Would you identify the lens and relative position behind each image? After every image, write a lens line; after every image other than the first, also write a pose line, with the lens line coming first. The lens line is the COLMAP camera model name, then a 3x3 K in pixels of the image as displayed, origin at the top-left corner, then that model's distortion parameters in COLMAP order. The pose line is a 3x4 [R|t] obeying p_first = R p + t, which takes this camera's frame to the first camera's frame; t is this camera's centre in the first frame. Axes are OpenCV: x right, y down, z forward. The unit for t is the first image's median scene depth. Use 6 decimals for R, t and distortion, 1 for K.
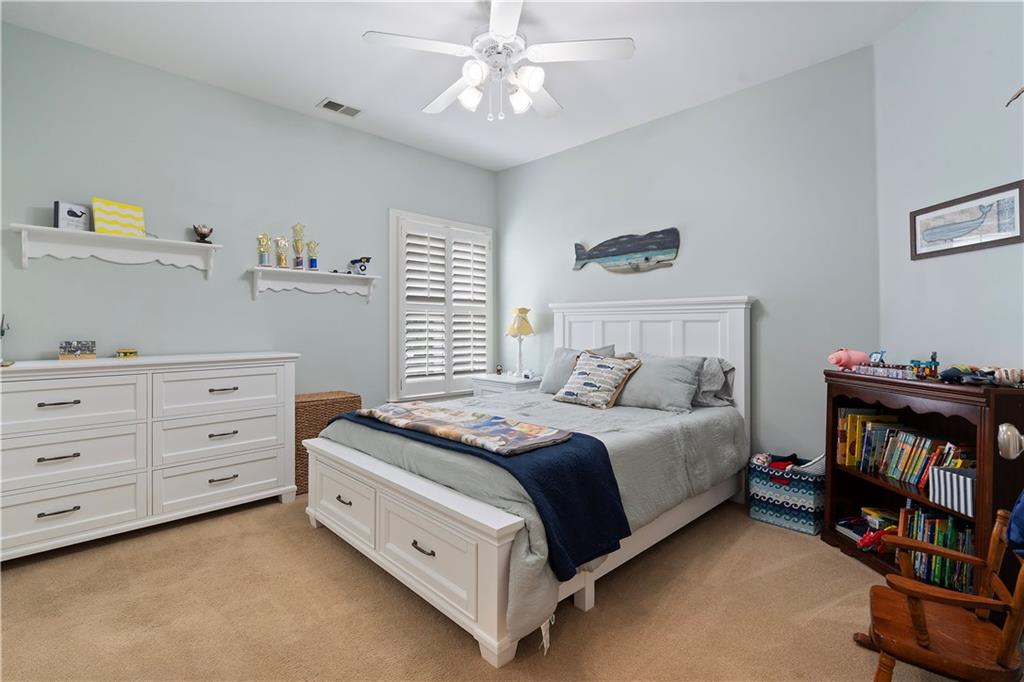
lens RADIAL K [[466.3, 0, 497.7], [0, 466.3, 324.4], [0, 0, 1]] dist [0.000396, 0.000769]
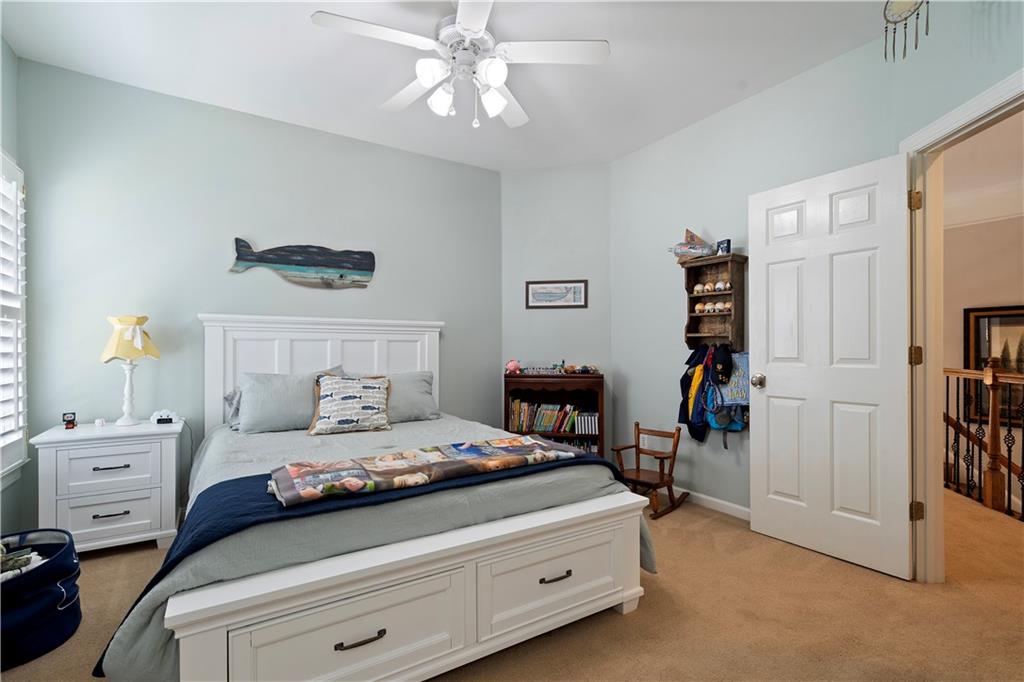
lens RADIAL K [[466.3, 0, 511.8], [0, 466.3, 344.6], [0, 0, 1]] dist [0.000396, 0.000769]
pose [[0.210173, 0.003043, 0.977660, -0.575171], [-0.007702, 0.999969, -0.001457, 0.001142], [-0.977634, -0.007224, 0.210190, 0.456348]]
